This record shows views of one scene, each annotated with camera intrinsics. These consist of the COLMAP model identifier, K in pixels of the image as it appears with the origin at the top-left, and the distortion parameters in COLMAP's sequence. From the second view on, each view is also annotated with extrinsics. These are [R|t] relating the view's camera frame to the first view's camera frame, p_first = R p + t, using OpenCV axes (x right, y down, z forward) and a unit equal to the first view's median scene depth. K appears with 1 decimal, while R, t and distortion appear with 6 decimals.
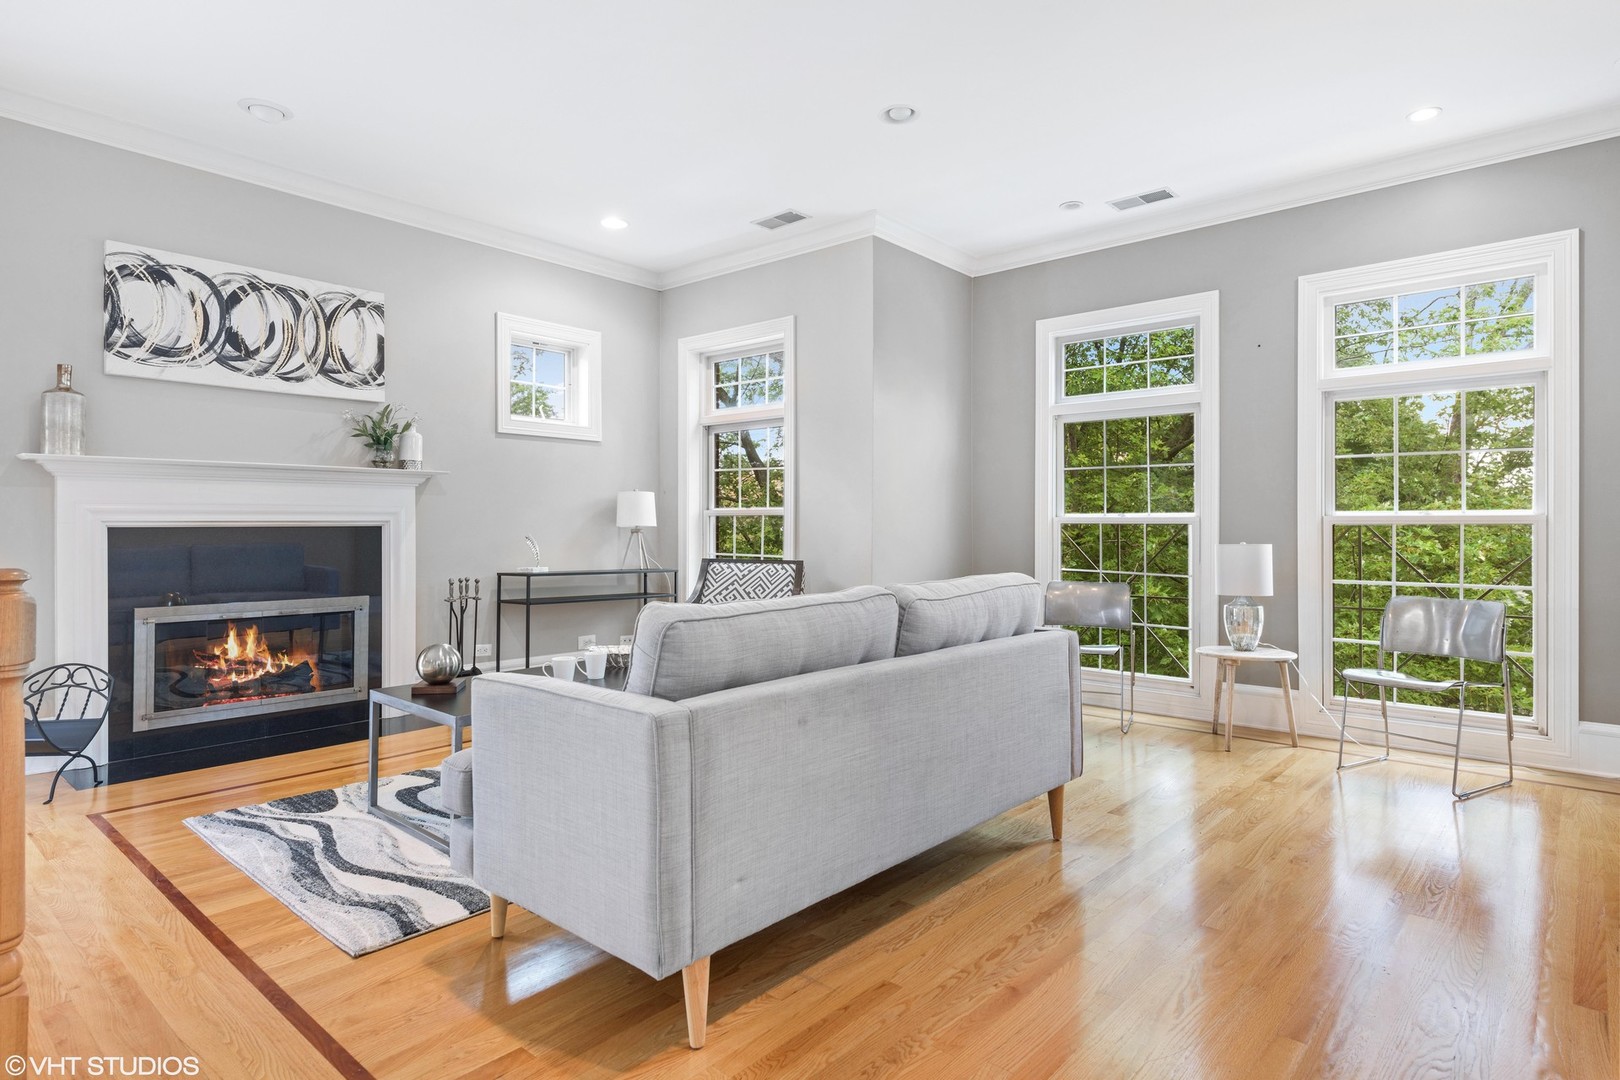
lens RADIAL K [[867.5, 0, 812.9], [0, 867.5, 536.3], [0, 0, 1]] dist [-0.002582, -0.000387]
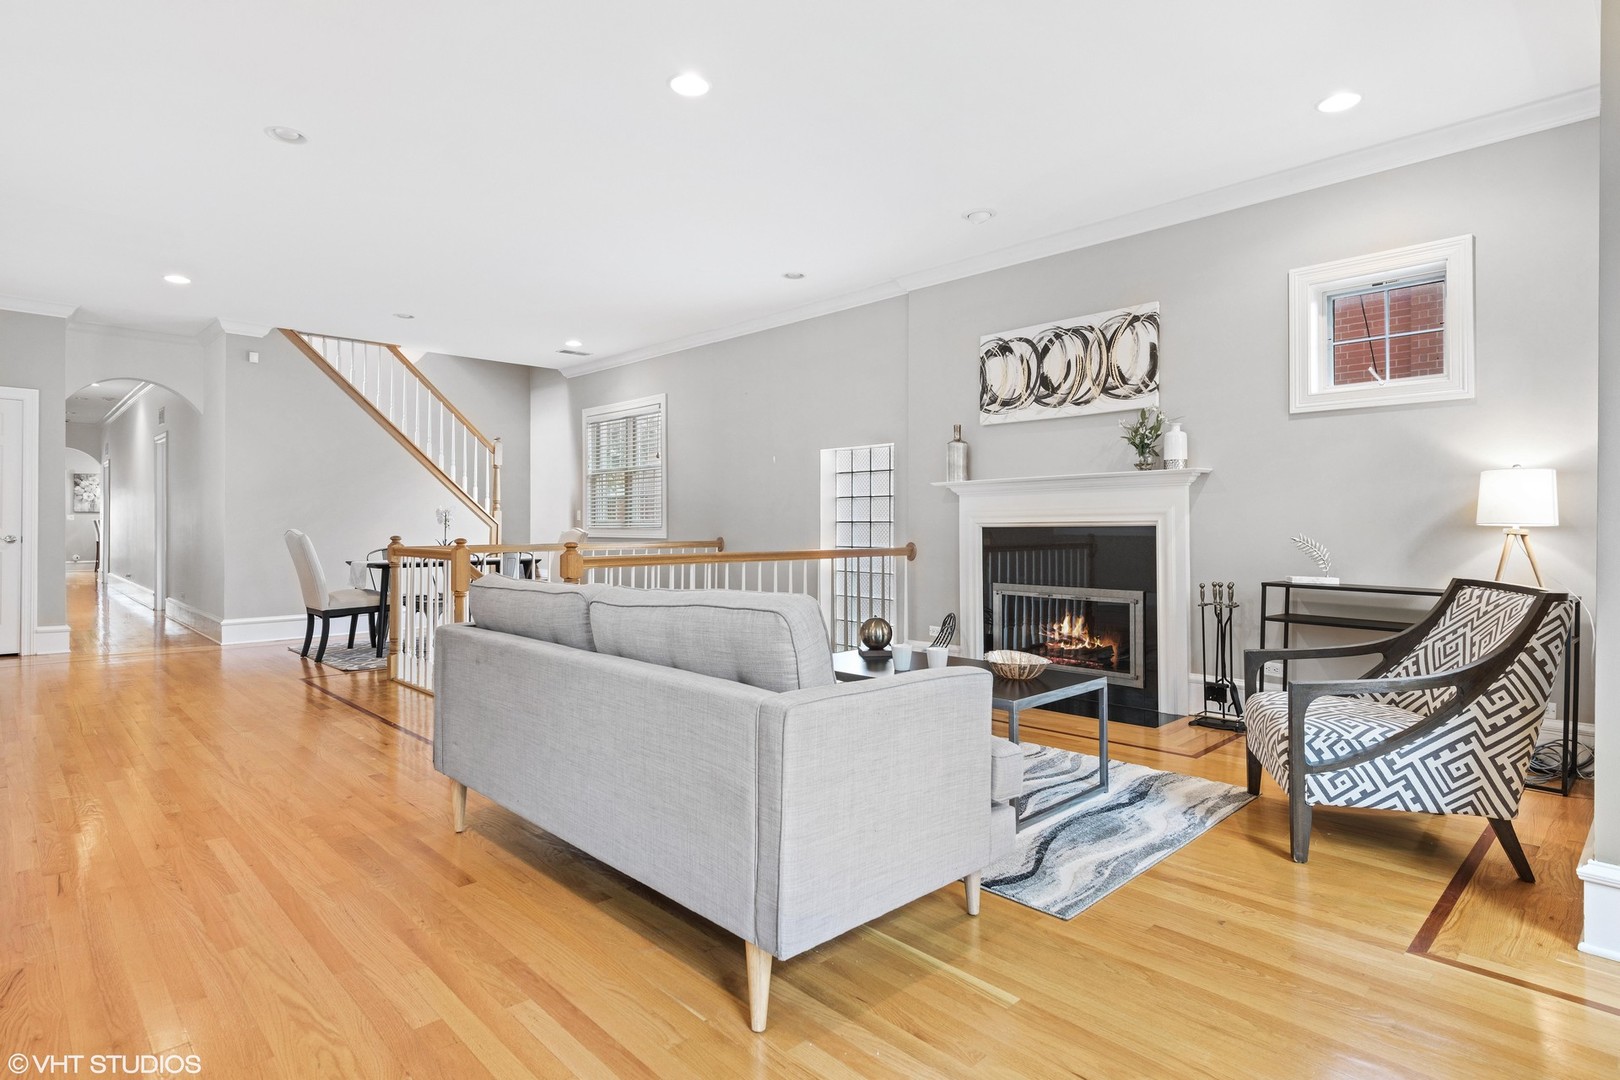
lens RADIAL K [[847.4, 0, 814.2], [0, 847.4, 530.4], [0, 0, 1]] dist [0.000475, -0.001609]
pose [[-0.092152, 0.010151, -0.995693, 0.611821], [-0.002083, 0.999944, 0.010387, -0.017385], [0.995743, 0.003031, -0.092126, 0.757626]]
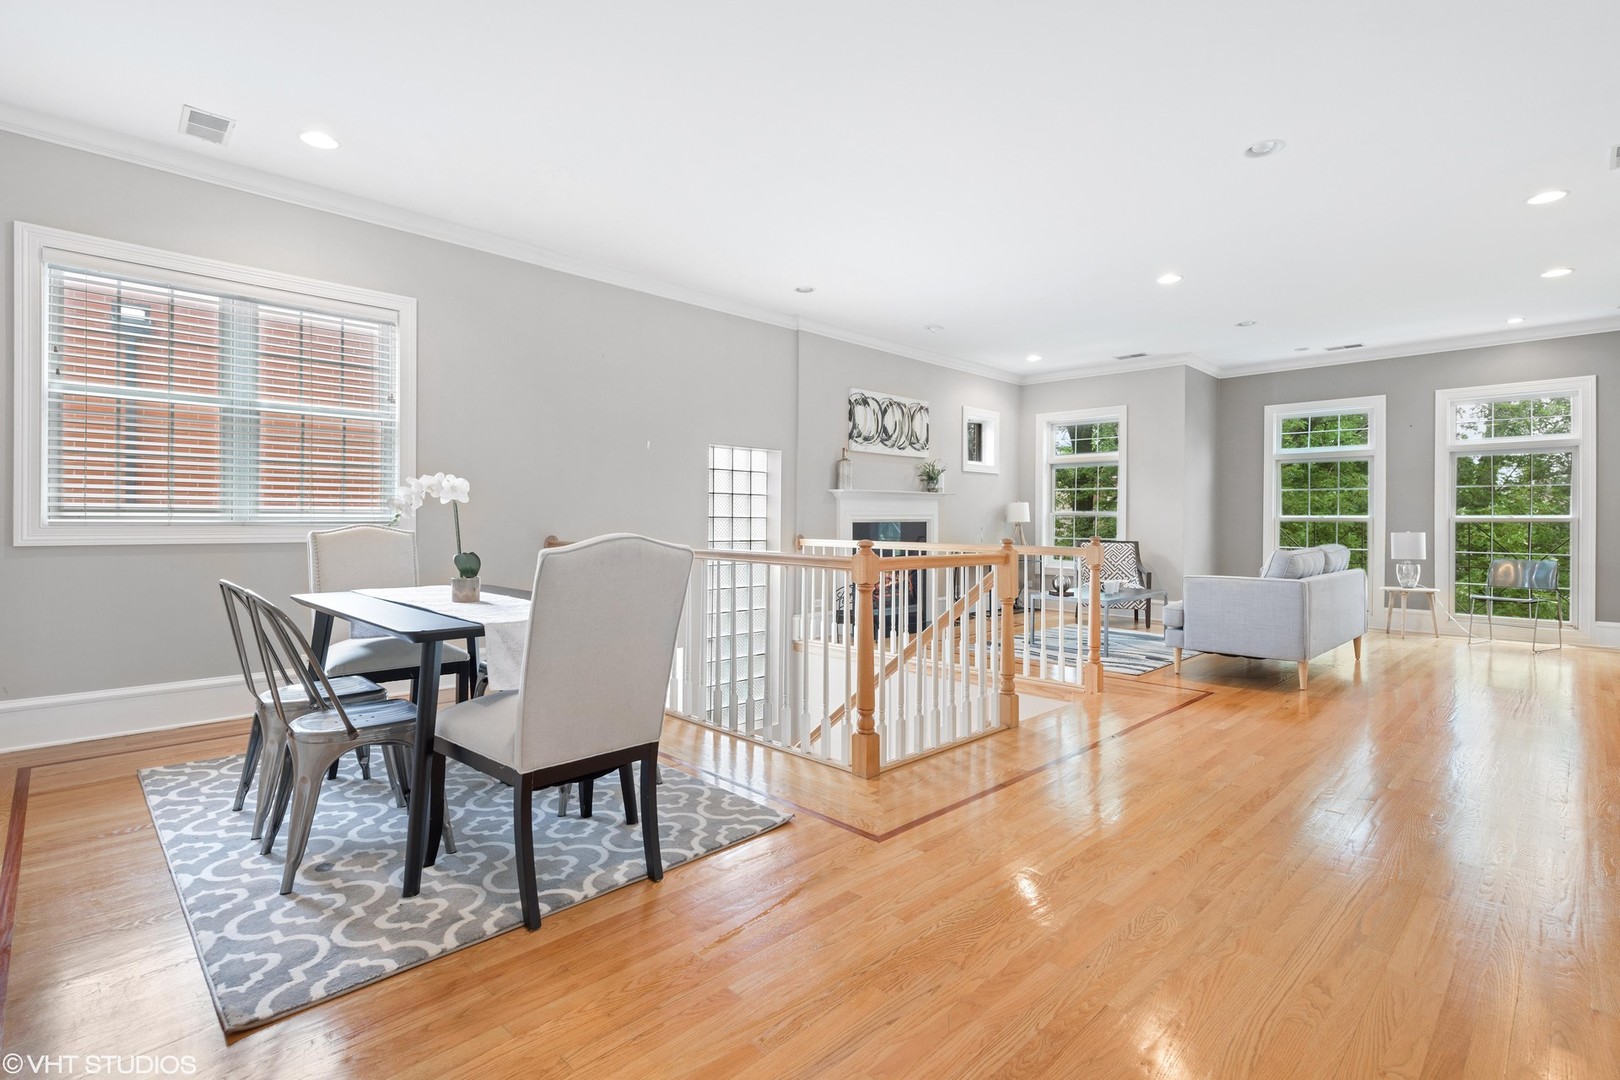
lens RADIAL K [[763.4, 0, 809.9], [0, 763.4, 522.7], [0, 0, 1]] dist [-0.000571, 0.000091]
pose [[0.996910, 0.001550, -0.078540, -0.688615], [-0.002153, 0.999969, -0.007592, 0.003333], [0.078526, 0.007738, 0.996882, -0.785033]]
